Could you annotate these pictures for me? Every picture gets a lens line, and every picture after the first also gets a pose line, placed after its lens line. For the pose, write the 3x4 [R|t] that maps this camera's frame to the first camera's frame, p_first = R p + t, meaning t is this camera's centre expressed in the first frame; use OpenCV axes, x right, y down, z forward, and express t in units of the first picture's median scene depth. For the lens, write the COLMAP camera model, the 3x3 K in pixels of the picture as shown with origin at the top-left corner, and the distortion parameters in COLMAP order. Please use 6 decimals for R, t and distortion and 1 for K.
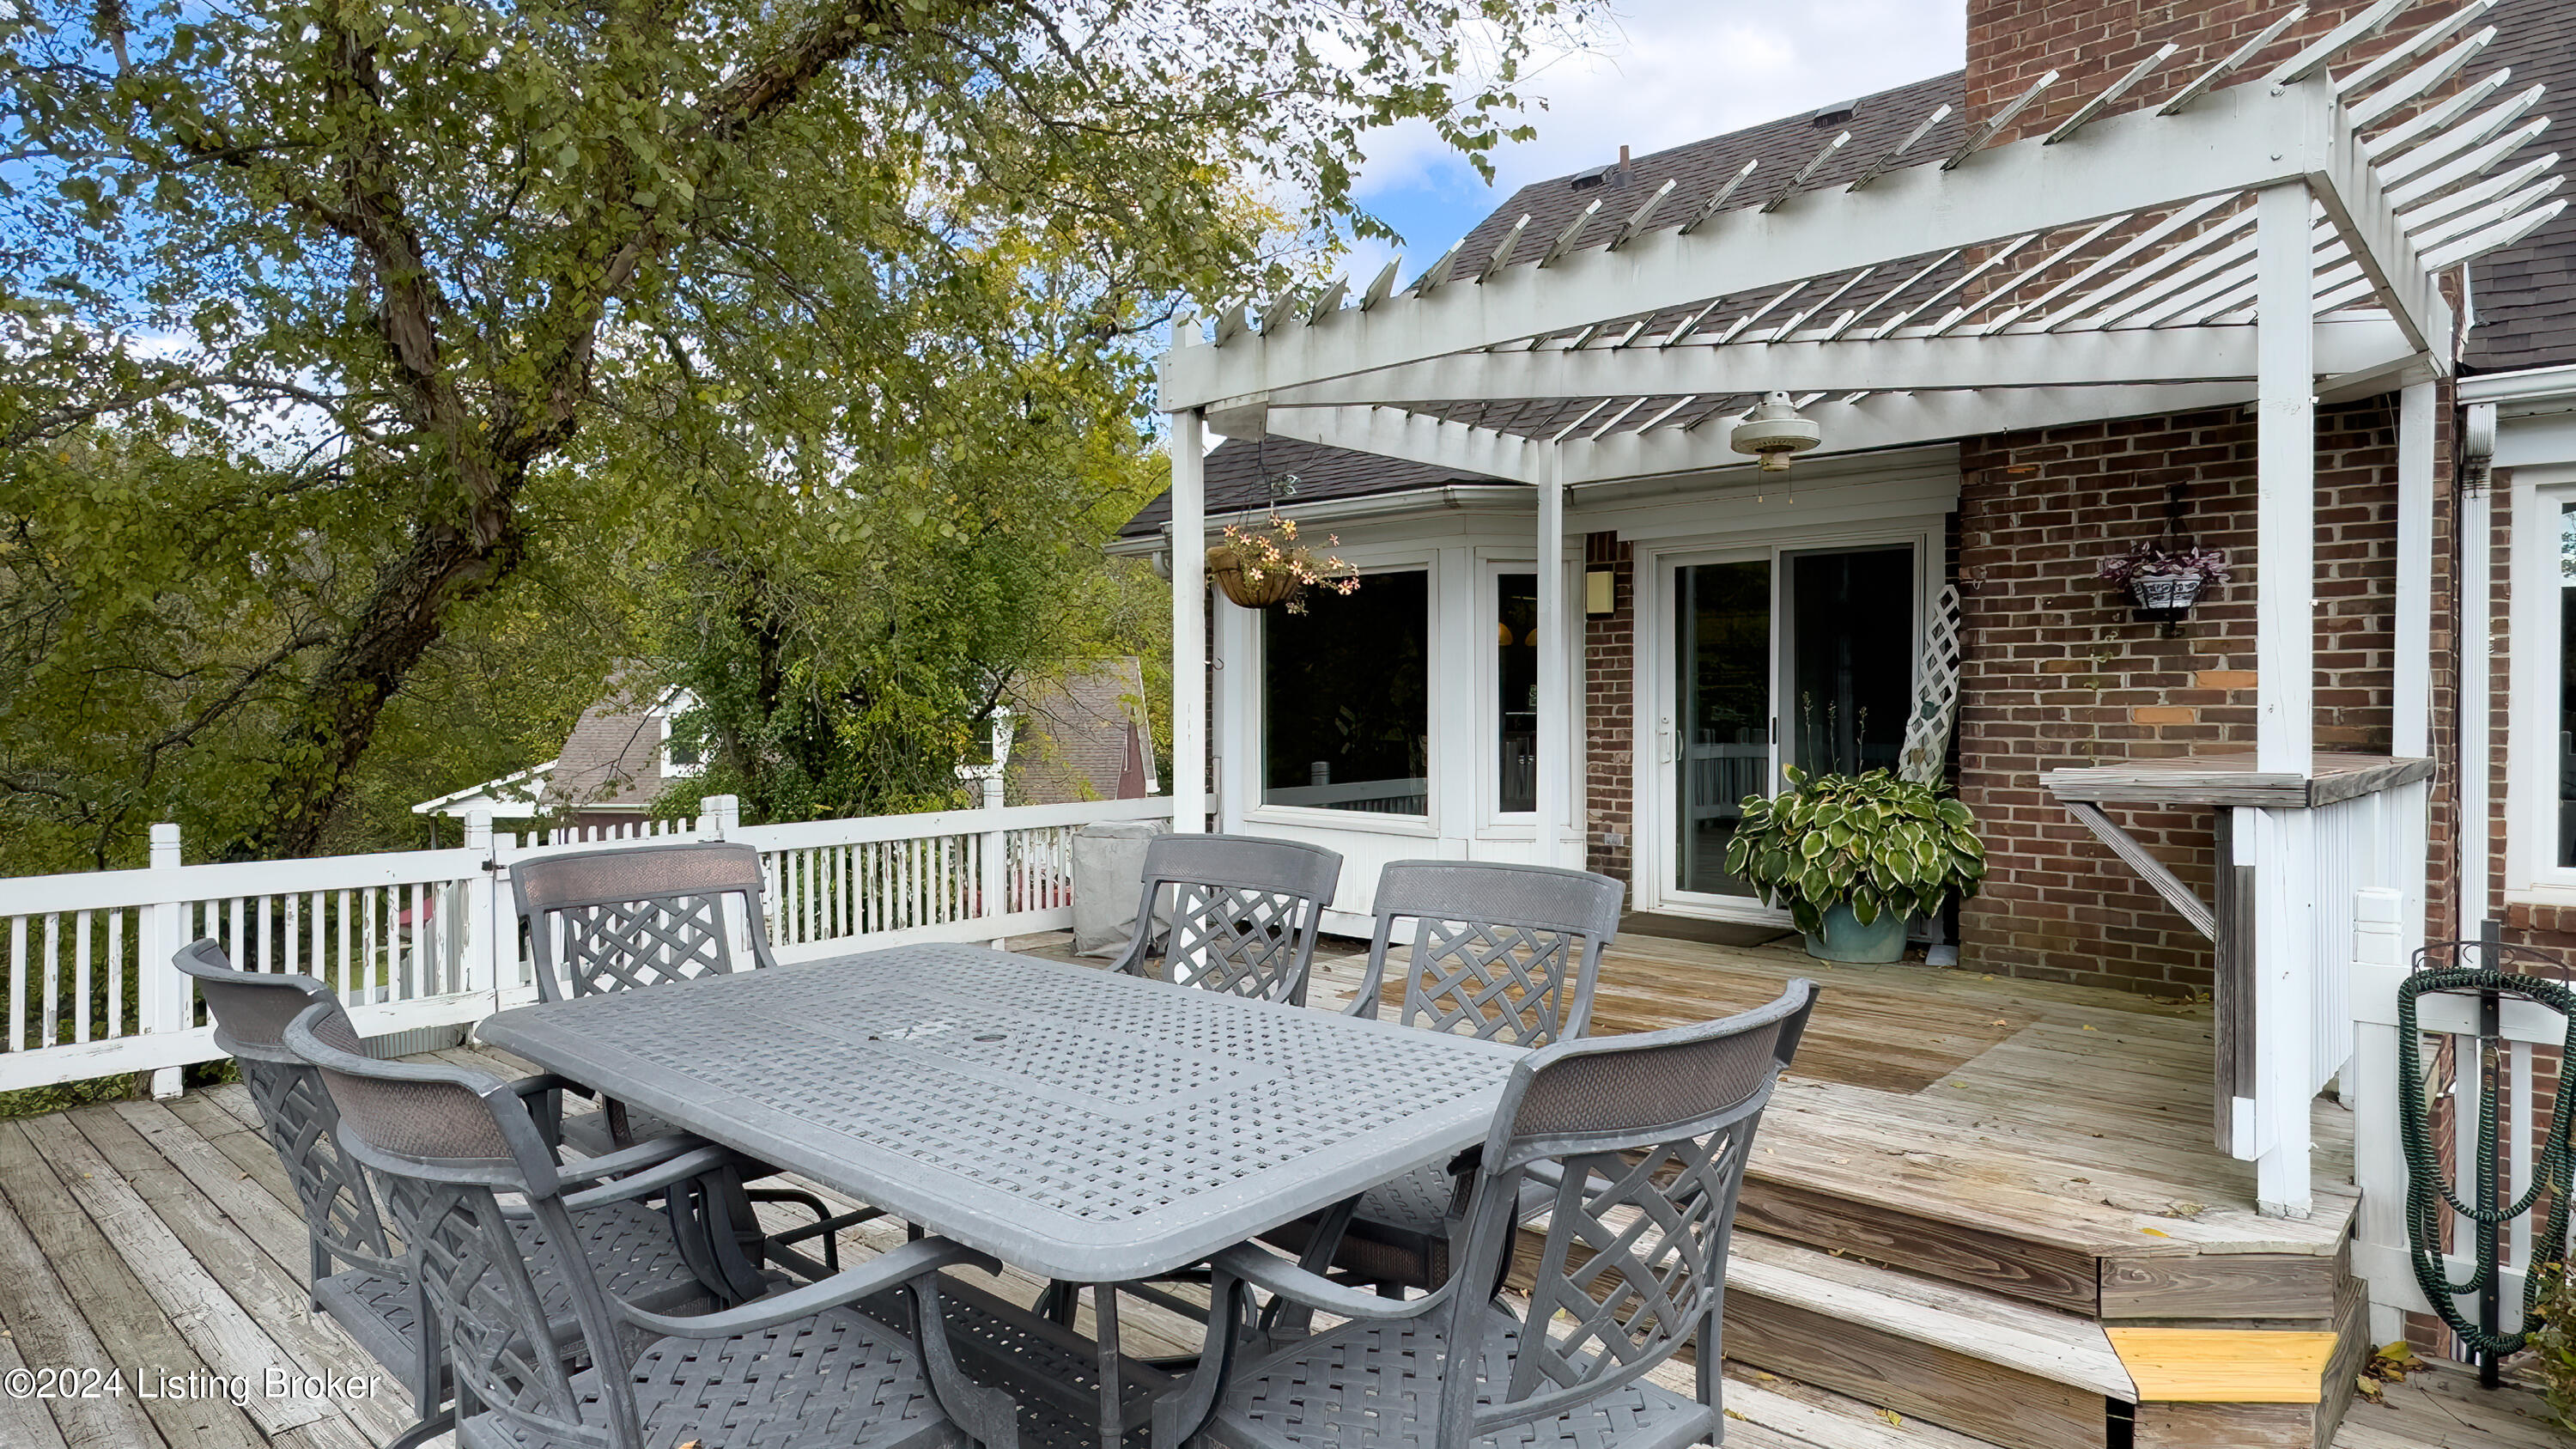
lens RADIAL K [[1452.0, 0, 1280.8], [0, 1452.0, 713.5], [0, 0, 1]] dist [-0.002874, -0.000473]
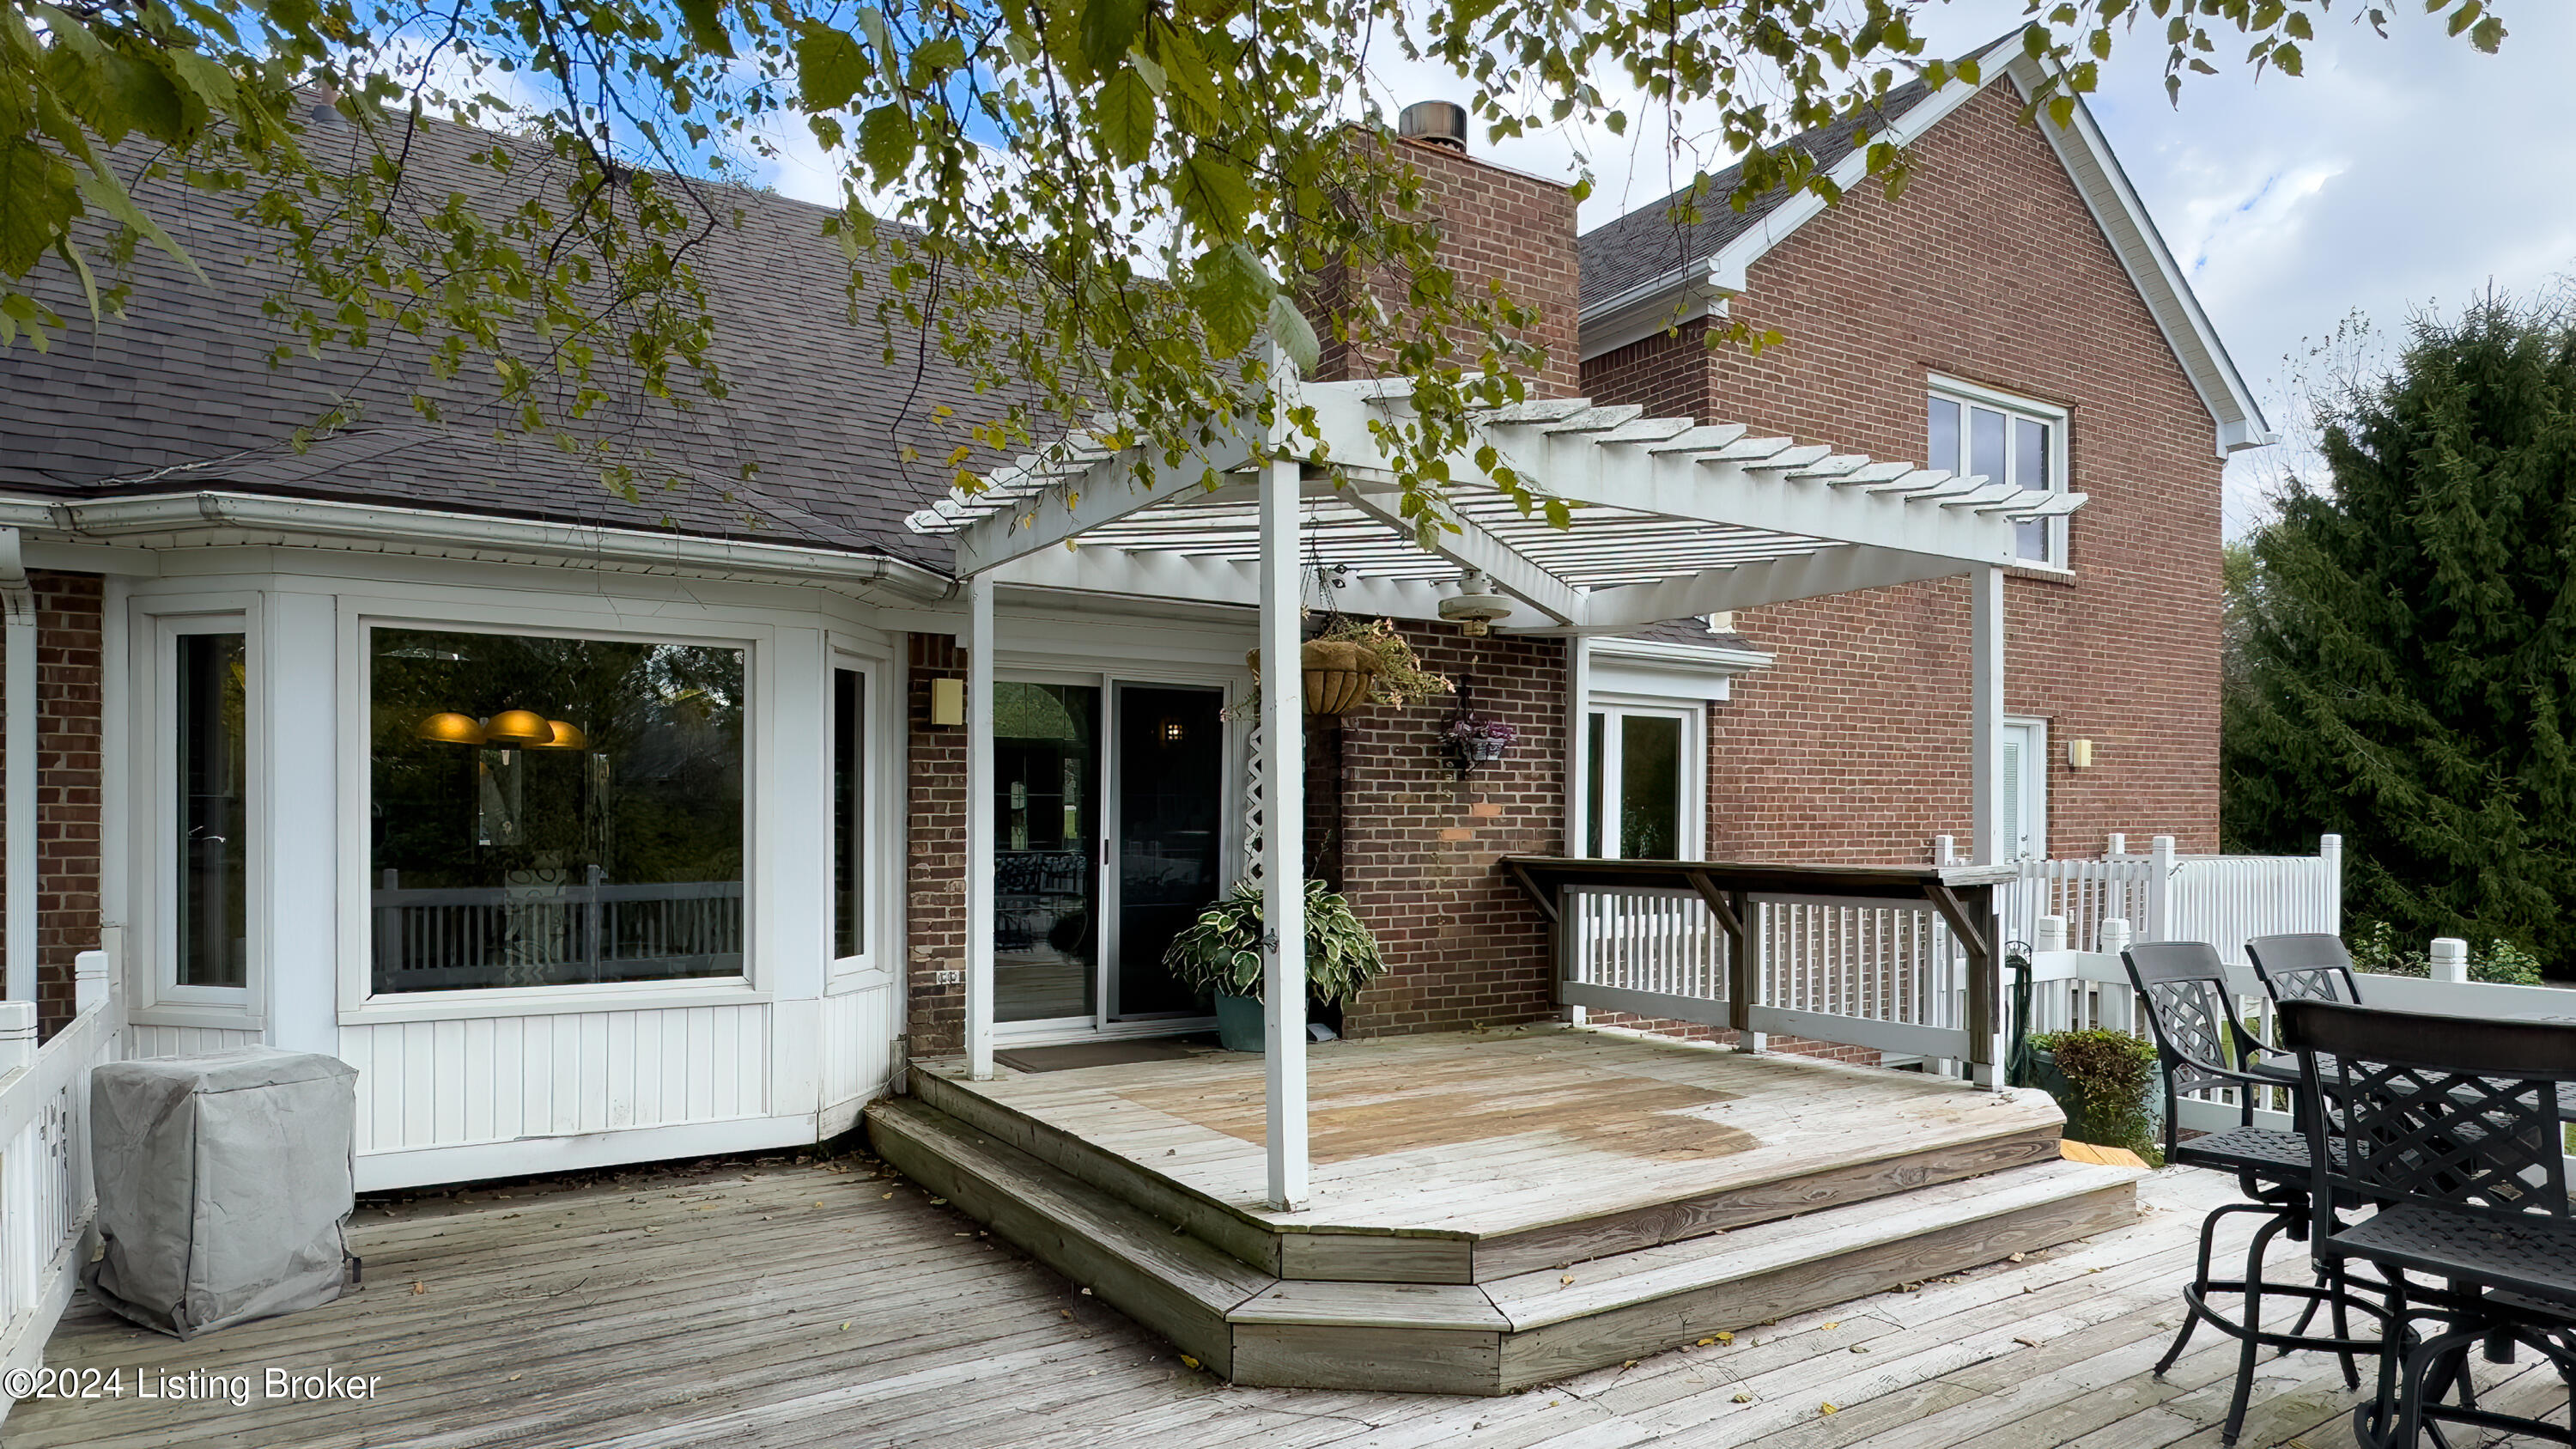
lens RADIAL K [[1452.0, 0, 1247.0], [0, 1452.0, 823.9], [0, 0, 1]] dist [-0.002874, -0.000473]
pose [[0.275620, -0.003410, 0.961261, -0.770239], [0.004777, 0.999986, 0.002178, -0.012275], [-0.961255, 0.003992, 0.275632, 0.751229]]
